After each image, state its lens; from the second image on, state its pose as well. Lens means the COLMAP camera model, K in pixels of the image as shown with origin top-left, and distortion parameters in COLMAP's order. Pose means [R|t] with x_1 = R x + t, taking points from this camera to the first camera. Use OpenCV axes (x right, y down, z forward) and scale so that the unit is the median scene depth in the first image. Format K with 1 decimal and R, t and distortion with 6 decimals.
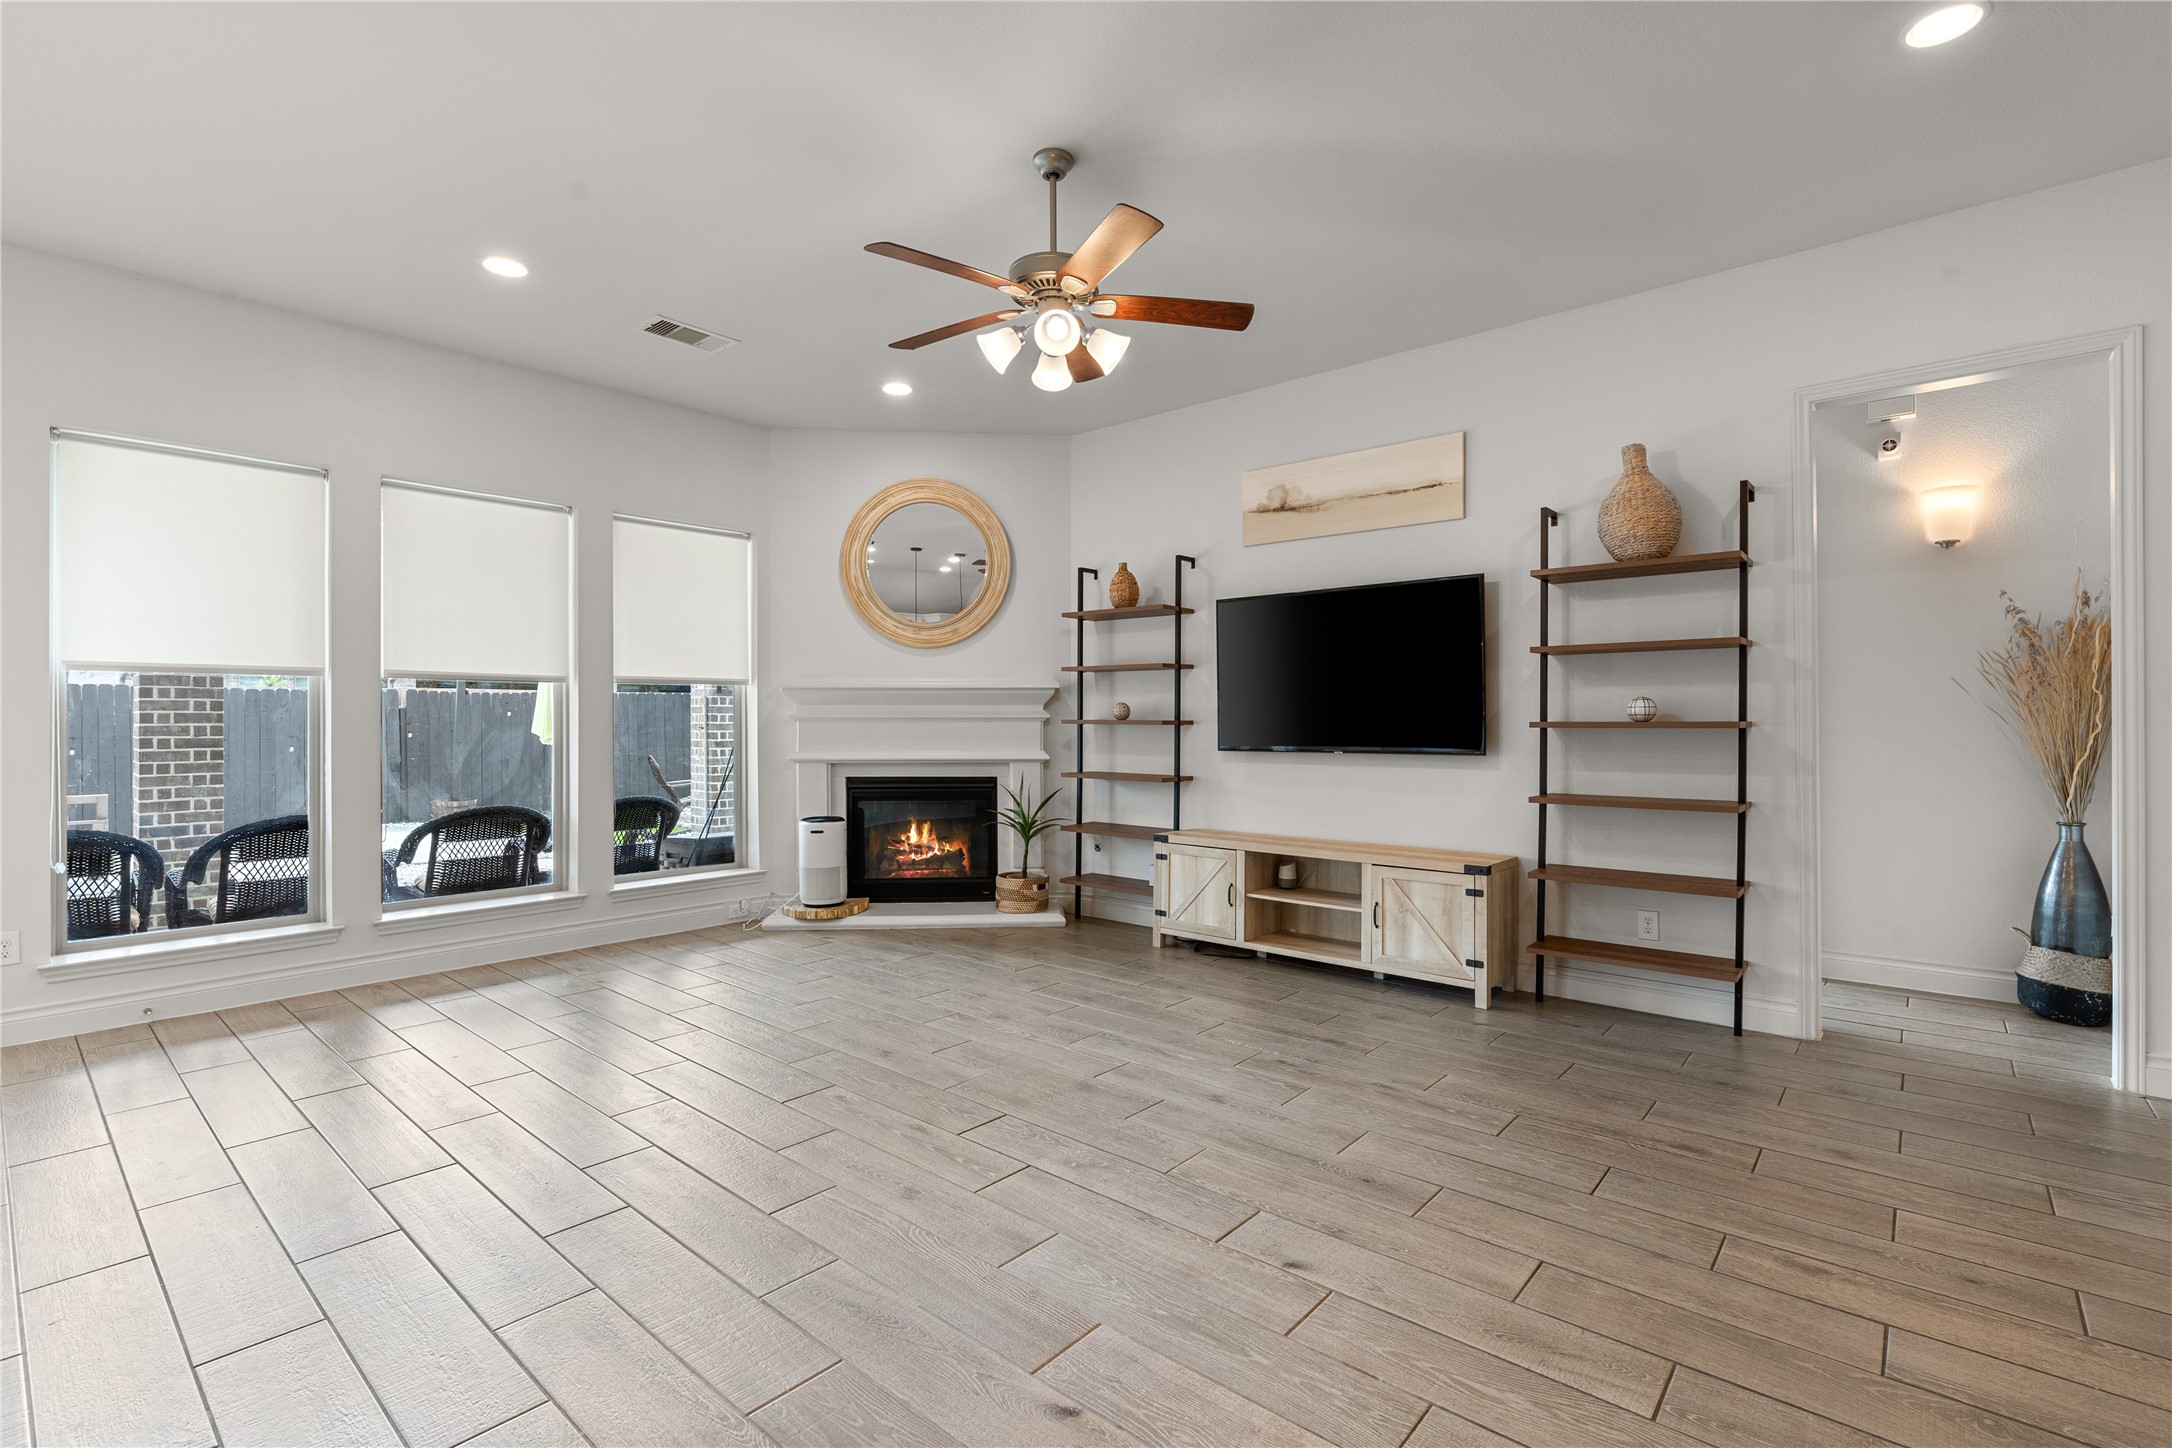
lens RADIAL K [[988.3, 0, 1086.4], [0, 988.3, 716.7], [0, 0, 1]] dist [-0.000426, 0.000128]
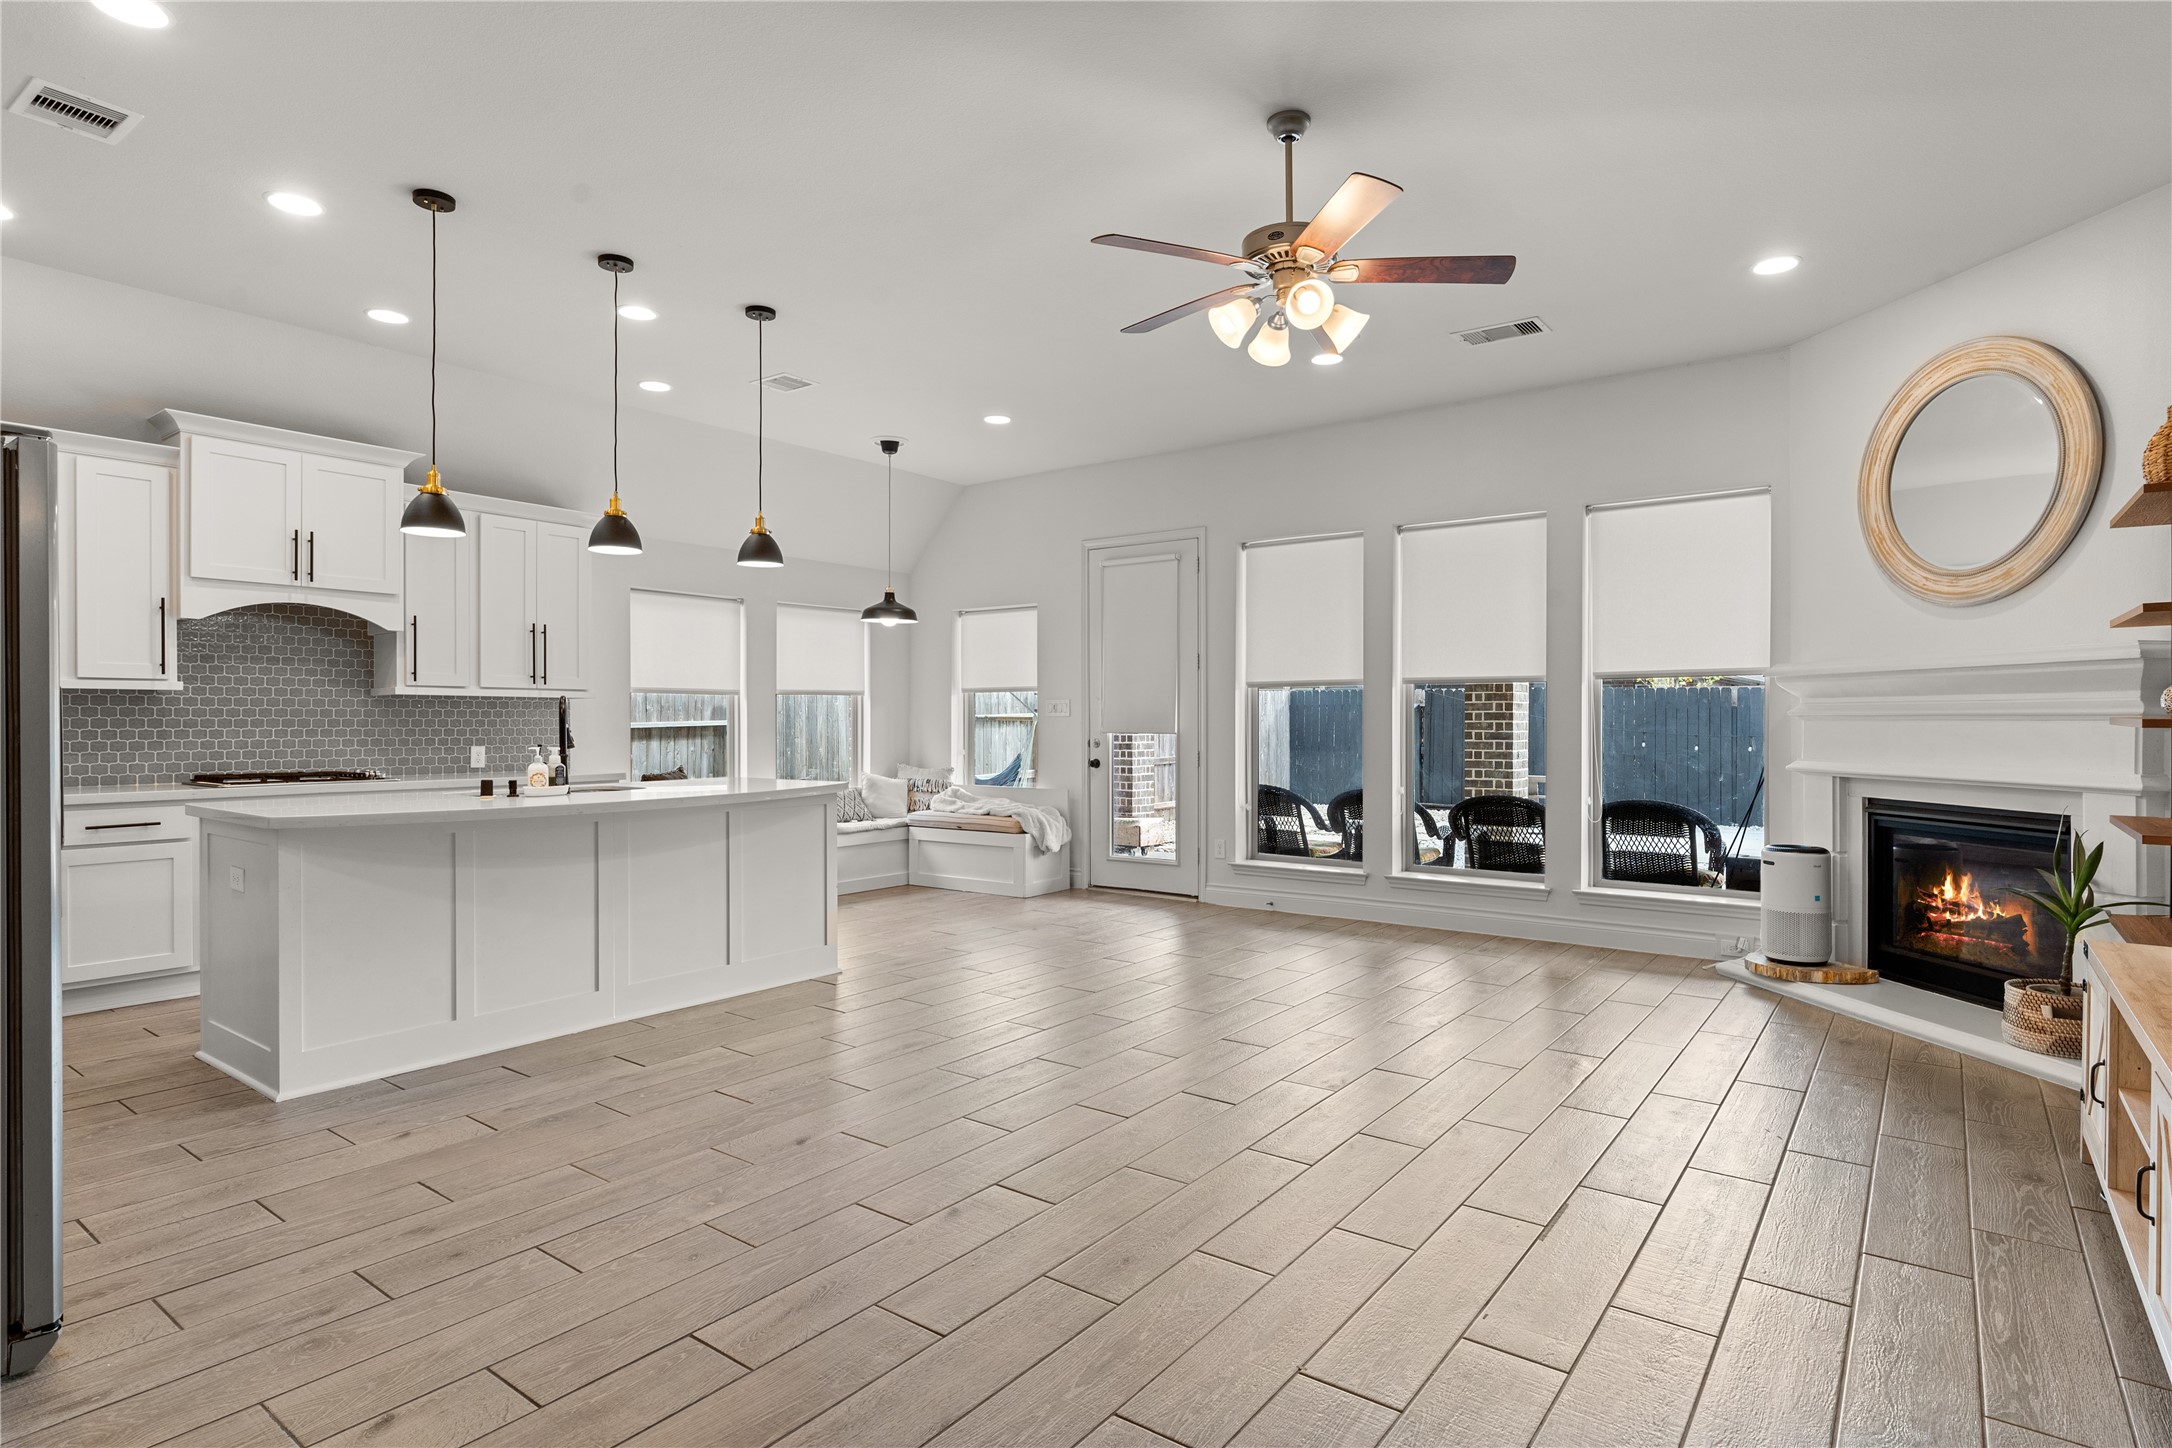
lens RADIAL K [[1125.6, 0, 1086.0], [0, 1125.6, 724.0], [0, 0, 1]] dist [-0.002063, -0.000155]
pose [[0.072627, 0.005626, -0.997343, 0.611456], [0.002930, 0.999979, 0.005854, 0.001406], [0.997355, -0.003348, 0.072609, 0.440139]]
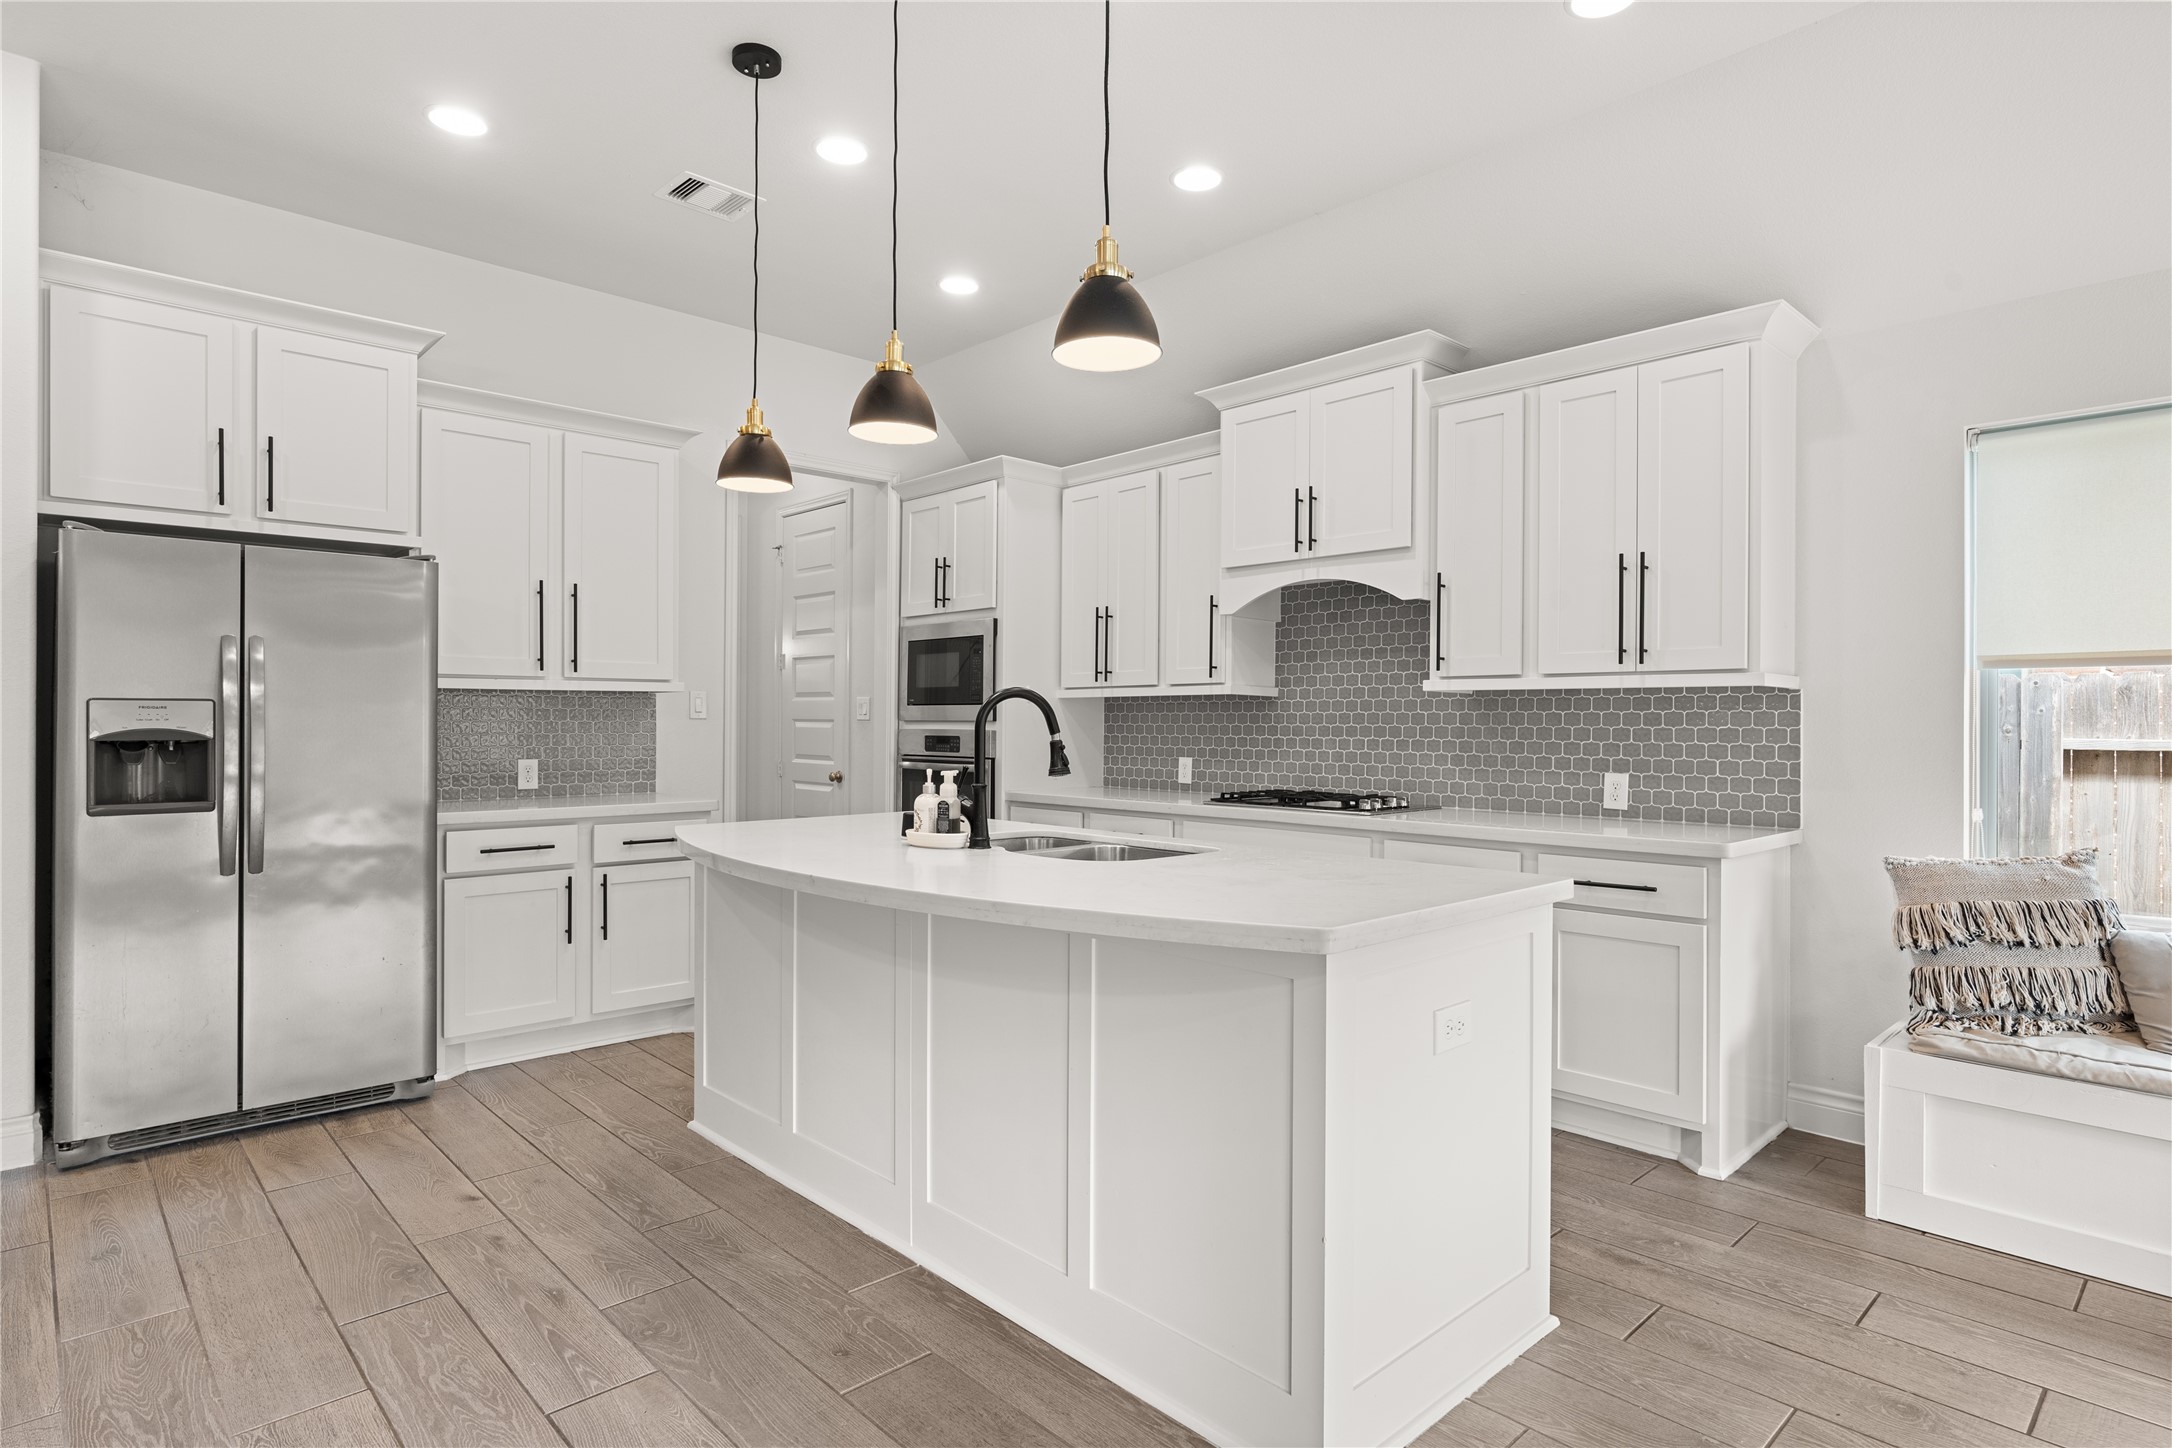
lens RADIAL K [[1145.1, 0, 1099.9], [0, 1145.1, 722.8], [0, 0, 1]] dist [-0.000212, 0.002021]
pose [[-0.995860, -0.000353, 0.090902, -0.382660], [-0.000587, 0.999997, -0.002547, 0.000251], [-0.090901, -0.002590, -0.995857, 0.635716]]
